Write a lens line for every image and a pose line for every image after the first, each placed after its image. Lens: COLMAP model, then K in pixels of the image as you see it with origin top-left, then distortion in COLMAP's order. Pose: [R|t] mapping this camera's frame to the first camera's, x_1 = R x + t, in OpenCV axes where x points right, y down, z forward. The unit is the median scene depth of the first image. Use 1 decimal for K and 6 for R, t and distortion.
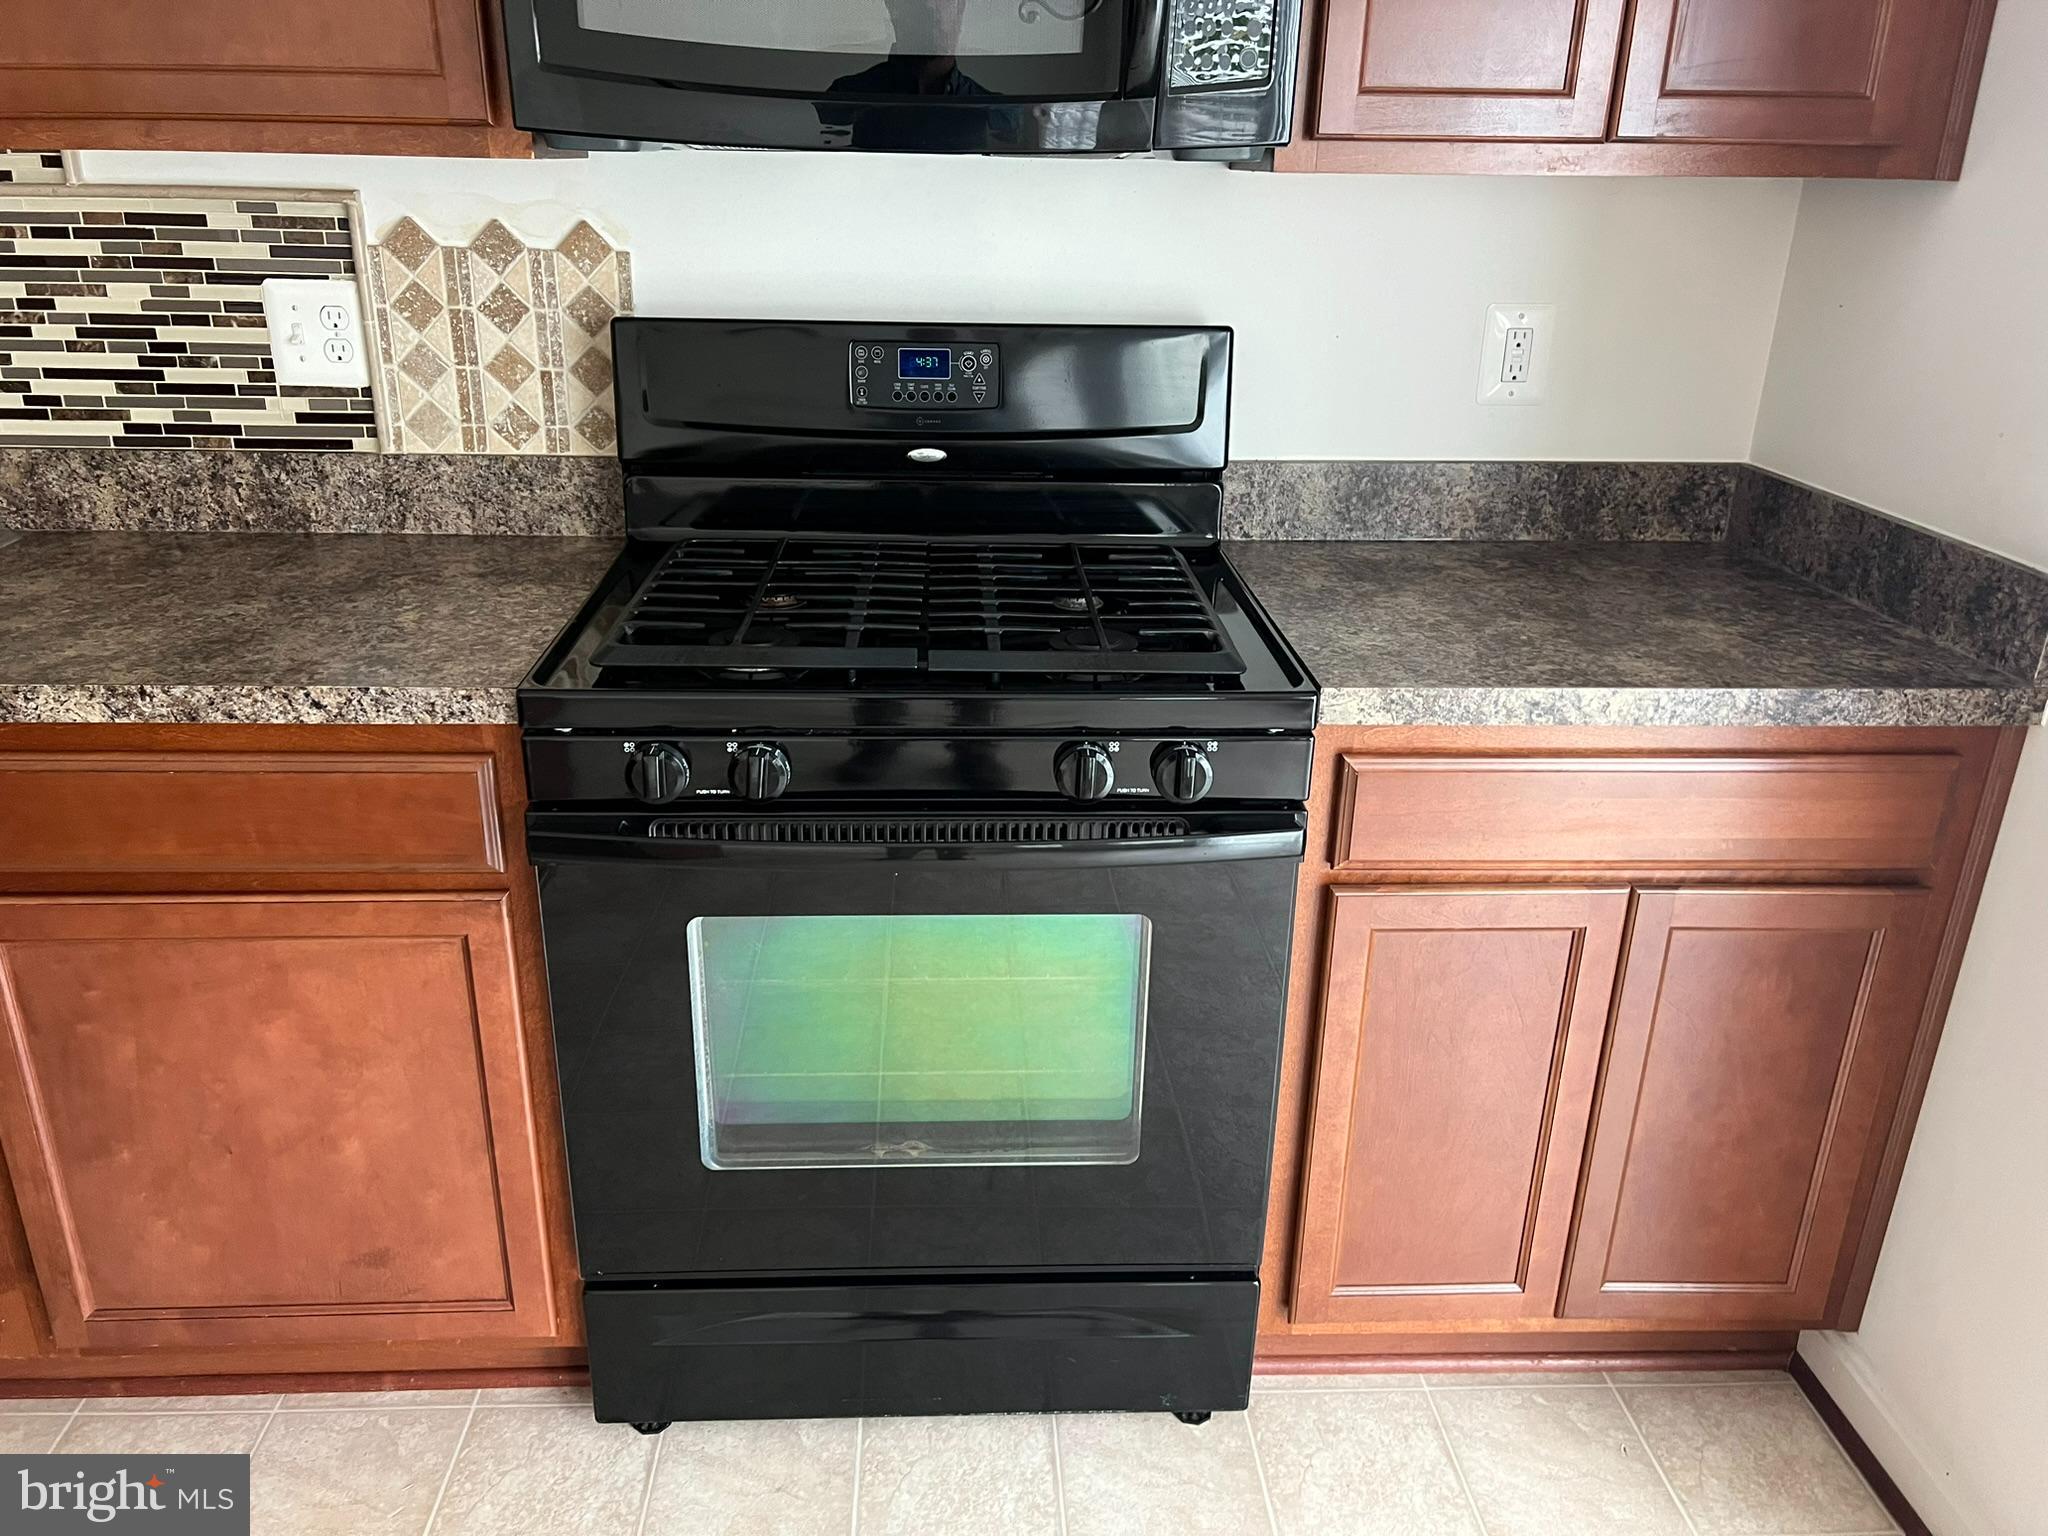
lens RADIAL K [[1536.2, 0, 1011.3], [0, 1536.2, 783.0], [0, 0, 1]] dist [0.052175, -0.051126]
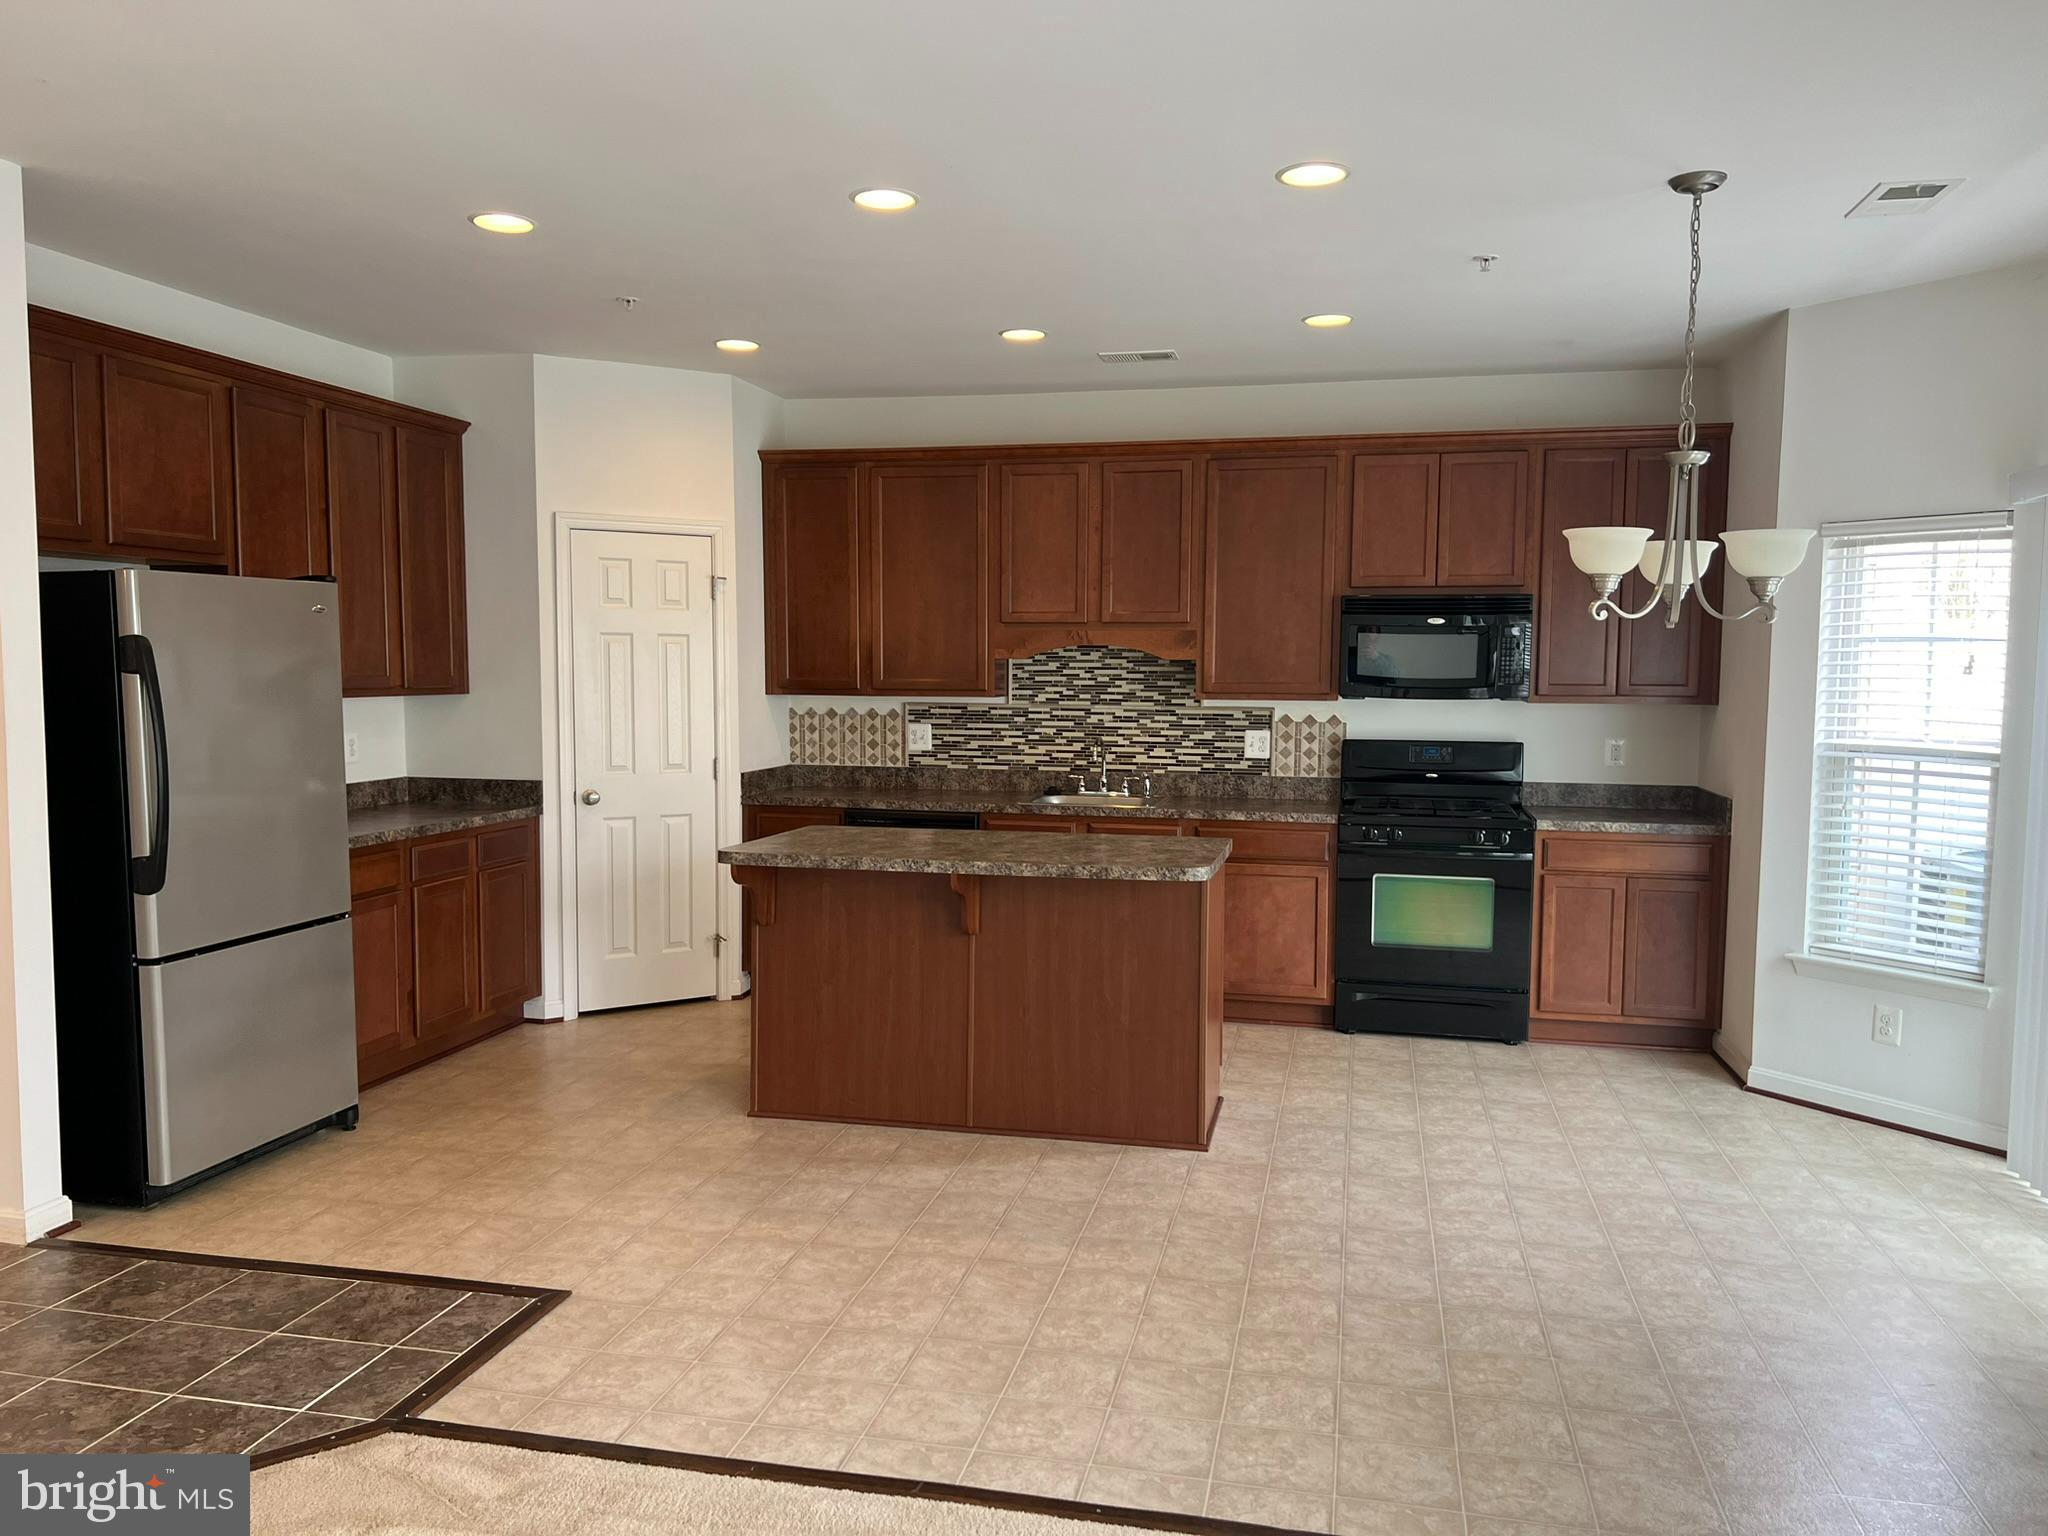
lens RADIAL K [[1536.2, 0, 998.6], [0, 1536.2, 768.0], [0, 0, 1]] dist [0.052175, -0.051126]
pose [[0.960821, 0.009637, -0.277001, -0.028535], [-0.096198, 0.948865, -0.300666, 0.923004], [0.259939, 0.315534, 0.912617, -2.478958]]
